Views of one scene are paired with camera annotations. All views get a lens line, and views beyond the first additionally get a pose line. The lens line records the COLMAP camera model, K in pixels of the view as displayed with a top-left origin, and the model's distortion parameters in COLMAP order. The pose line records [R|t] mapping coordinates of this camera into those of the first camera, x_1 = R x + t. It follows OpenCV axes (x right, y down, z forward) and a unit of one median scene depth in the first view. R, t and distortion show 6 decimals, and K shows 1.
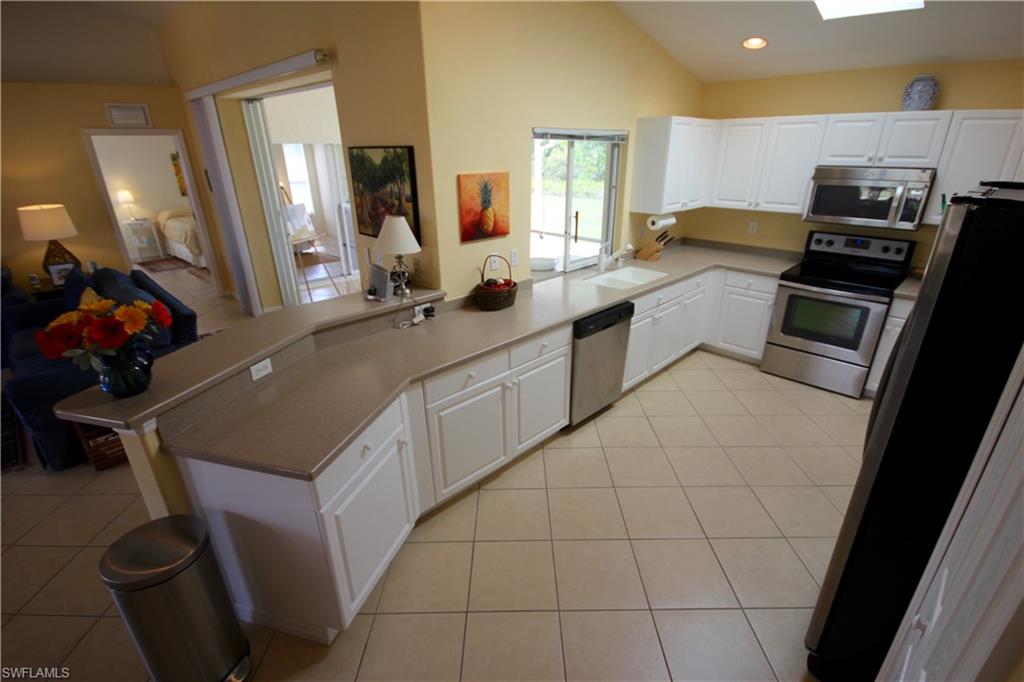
lens RADIAL K [[473.1, 0, 512.7], [0, 473.1, 346.3], [0, 0, 1]] dist [-0.006109, 0.000569]
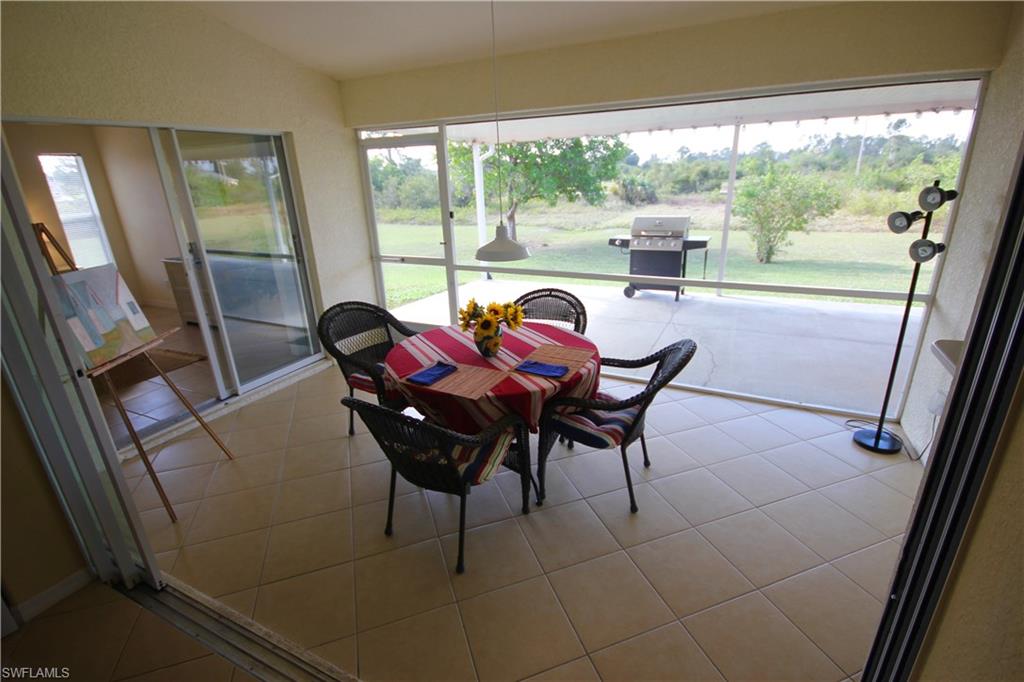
lens RADIAL K [[473.1, 0, 515.3], [0, 473.1, 341.7], [0, 0, 1]] dist [-0.006109, 0.000569]
pose [[0.943466, -0.131912, 0.304090, -1.077418], [0.151931, 0.987454, -0.043029, -0.717691], [-0.294599, 0.086797, 0.951671, 2.266305]]
